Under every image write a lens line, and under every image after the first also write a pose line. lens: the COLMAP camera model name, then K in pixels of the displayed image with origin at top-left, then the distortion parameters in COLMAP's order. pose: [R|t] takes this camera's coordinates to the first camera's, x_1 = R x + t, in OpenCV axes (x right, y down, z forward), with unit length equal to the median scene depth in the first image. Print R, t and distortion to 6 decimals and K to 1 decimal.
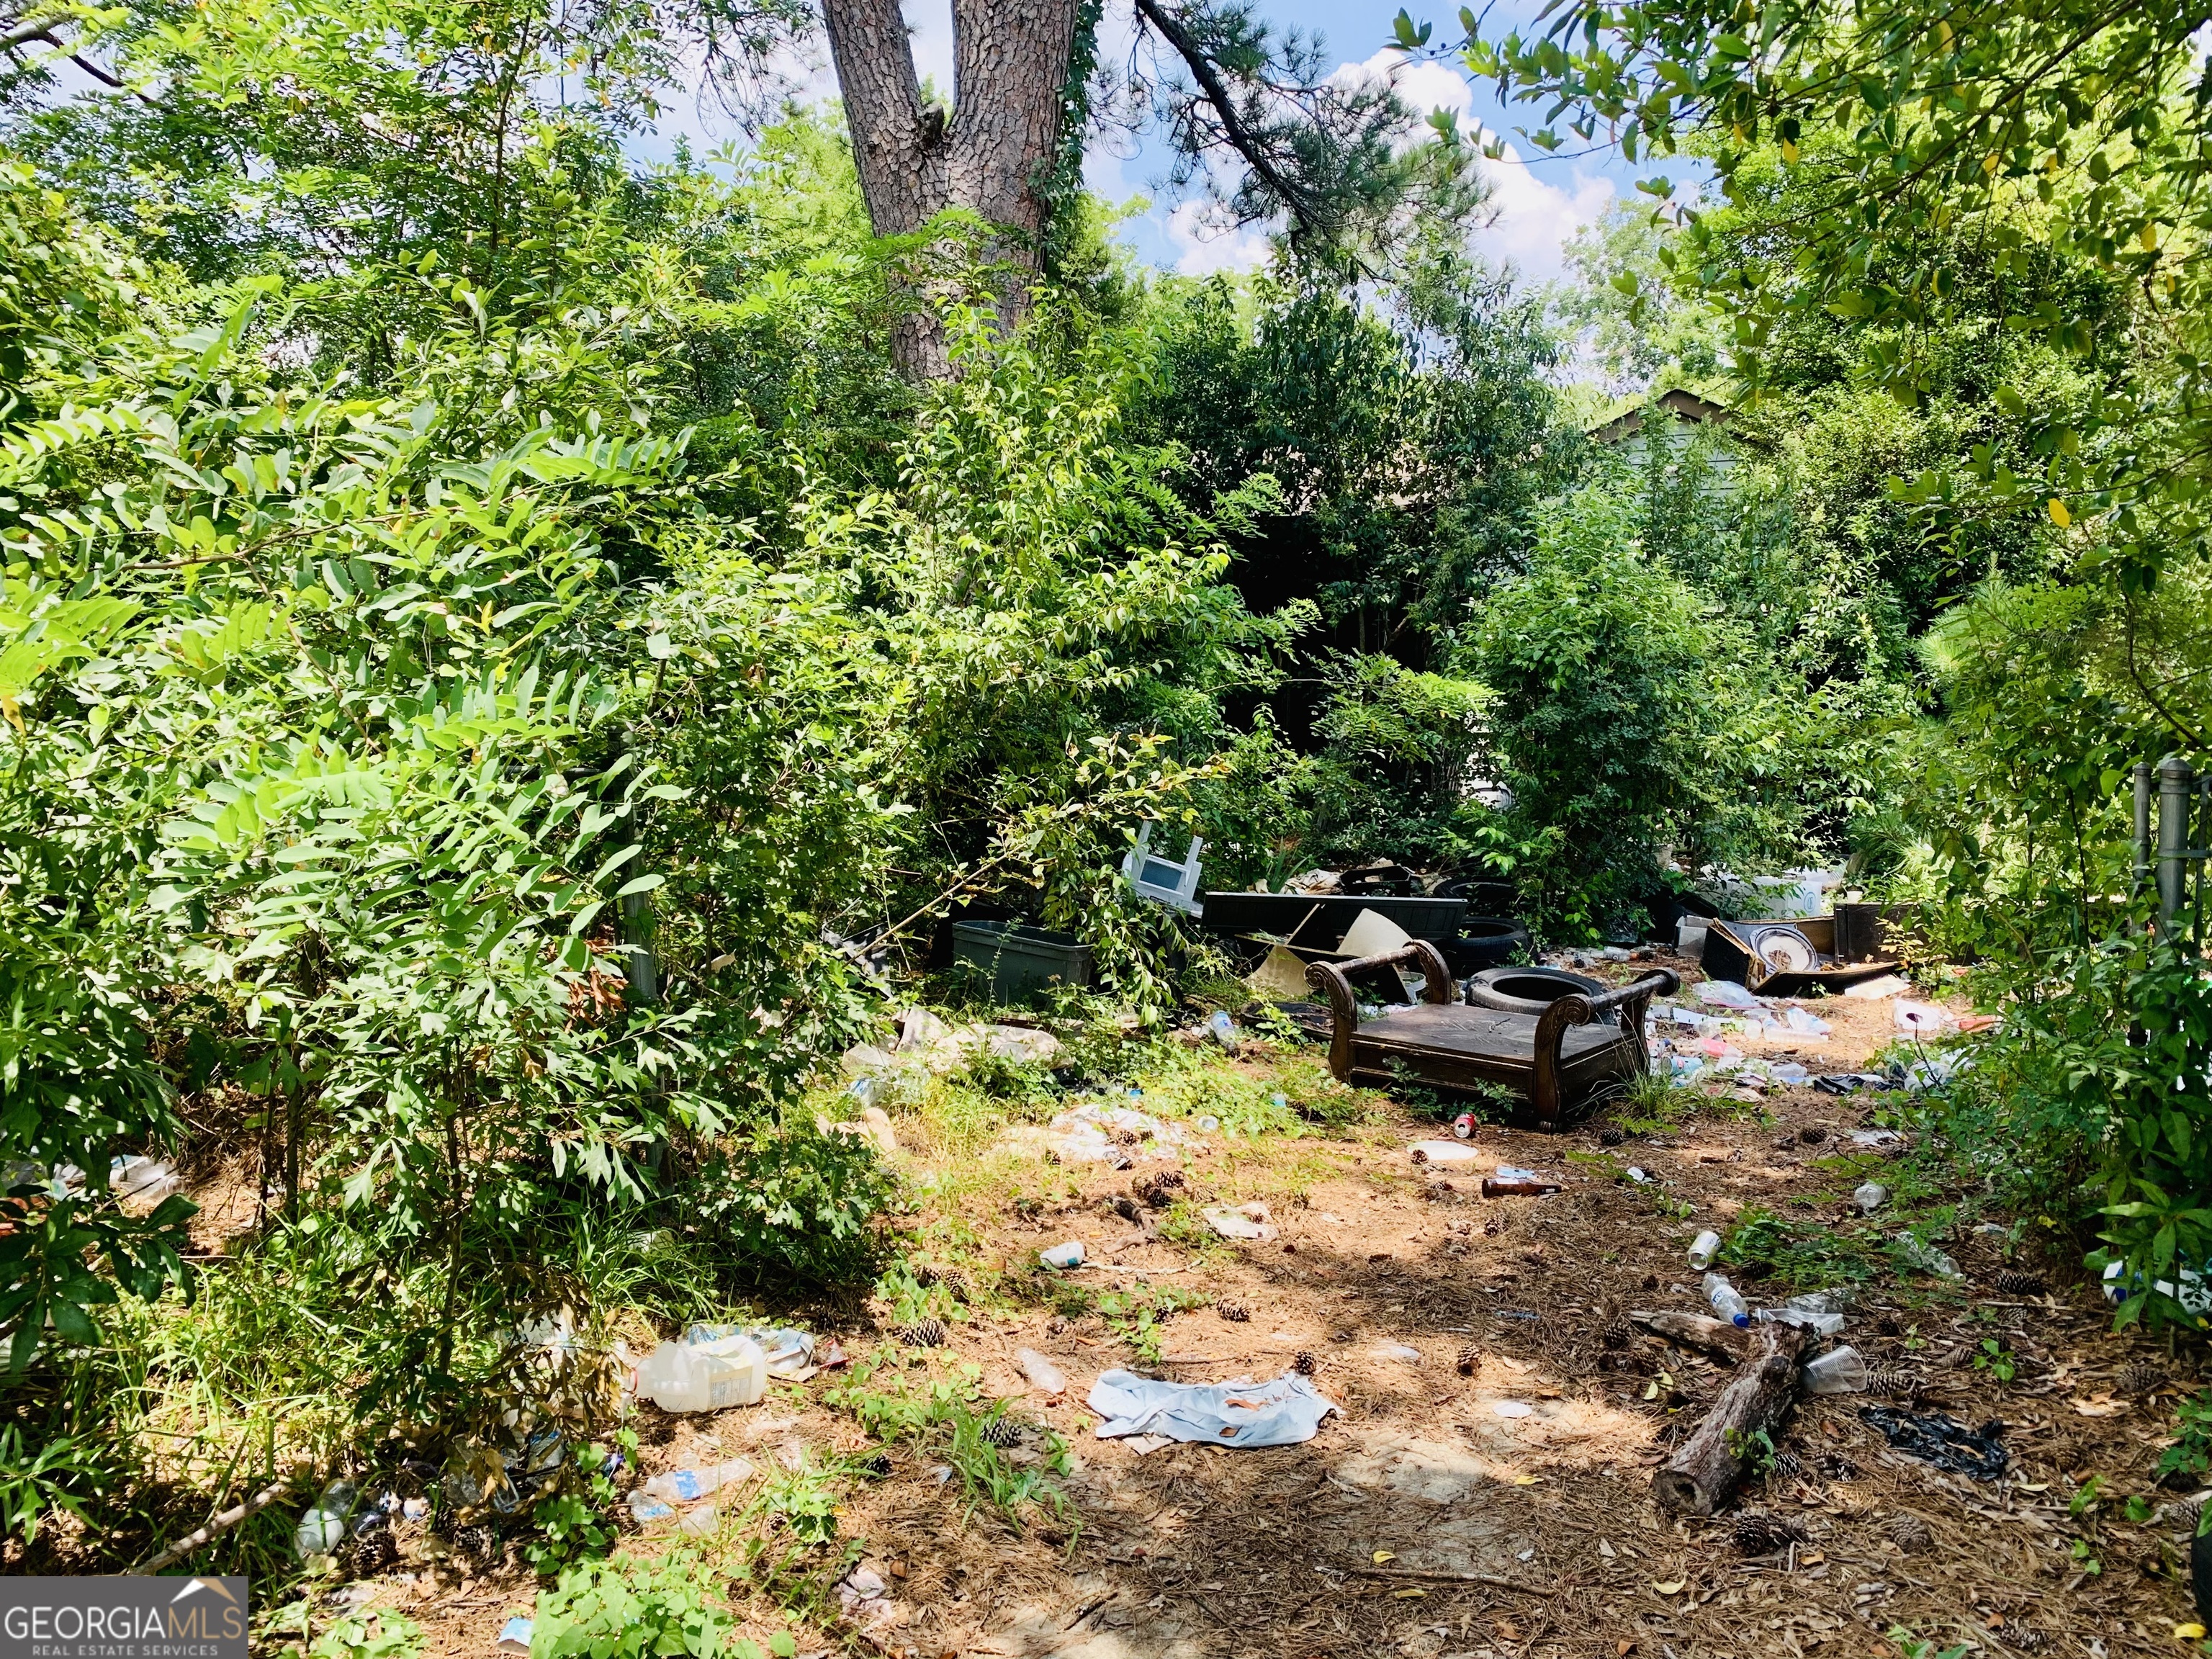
lens RADIAL K [[1656.2, 0, 1091.7], [0, 1656.2, 817.9], [0, 0, 1]] dist [0.027216, -0.029075]
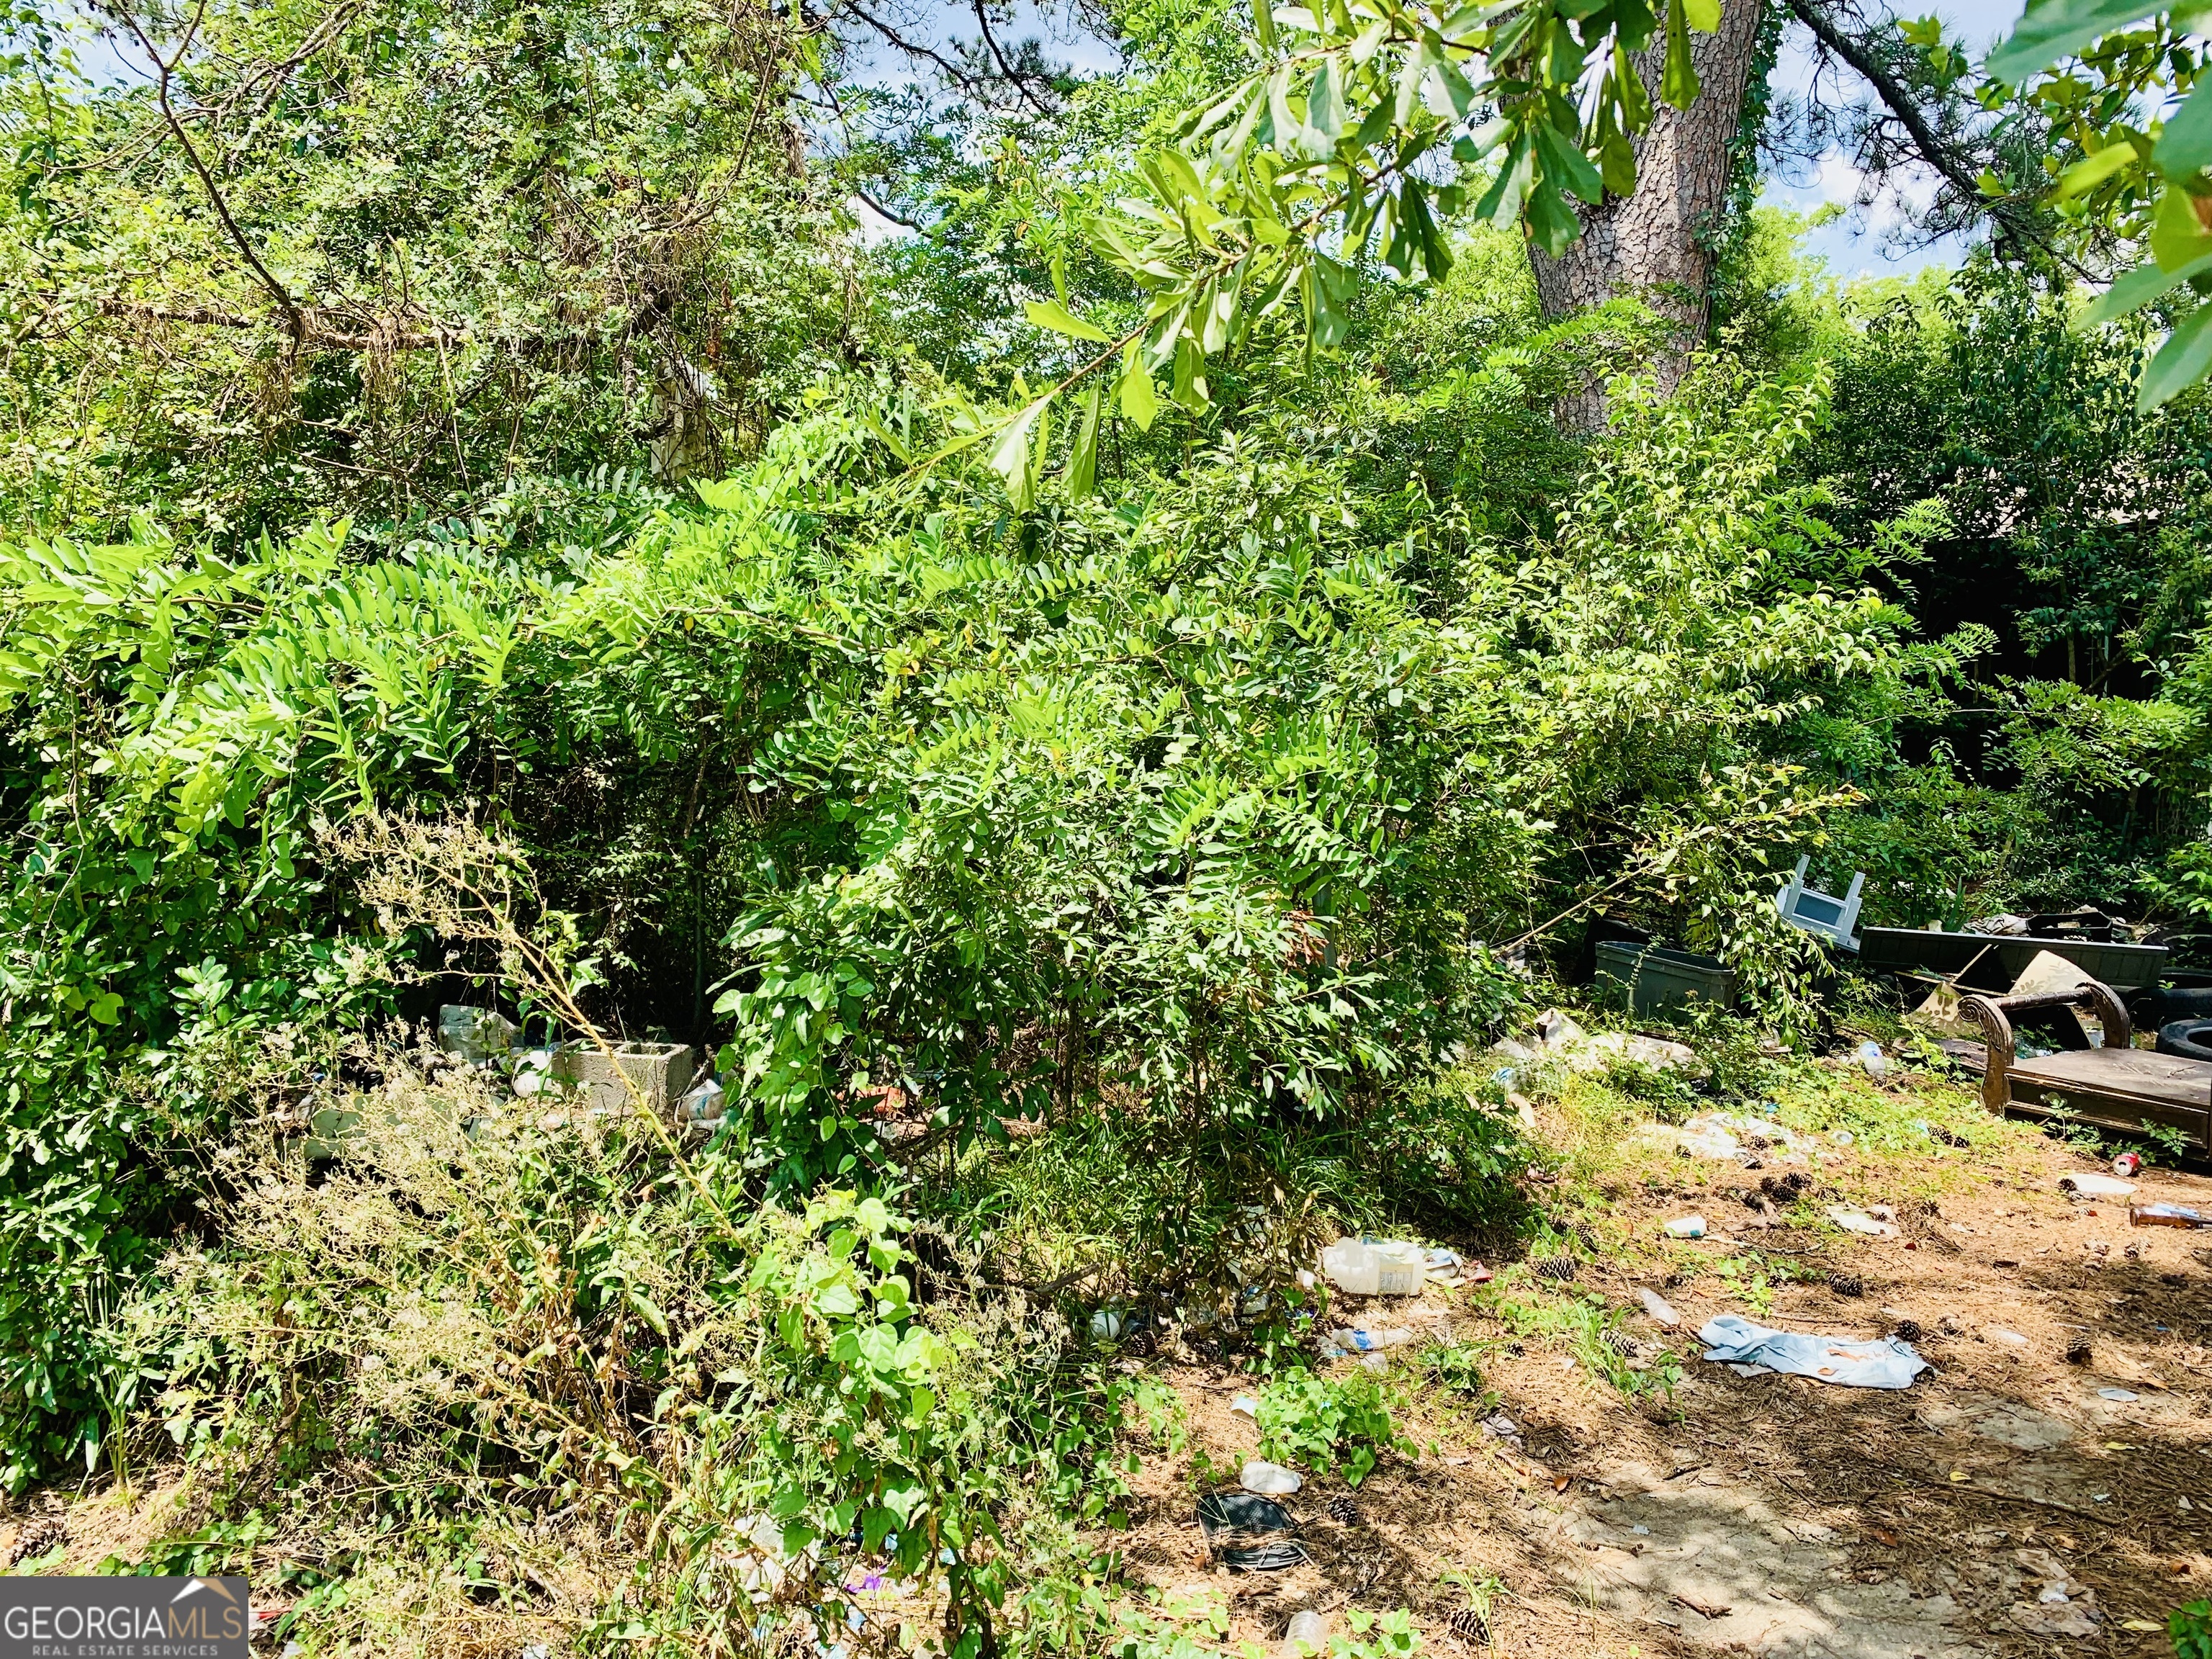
lens RADIAL K [[1656.2, 0, 1123.5], [0, 1656.2, 815.9], [0, 0, 1]] dist [0.027216, -0.029075]
pose [[0.932044, 0.020715, -0.361754, 0.023928], [-0.028684, 0.999450, -0.016670, 0.012507], [0.361209, 0.025913, 0.932125, -0.158743]]
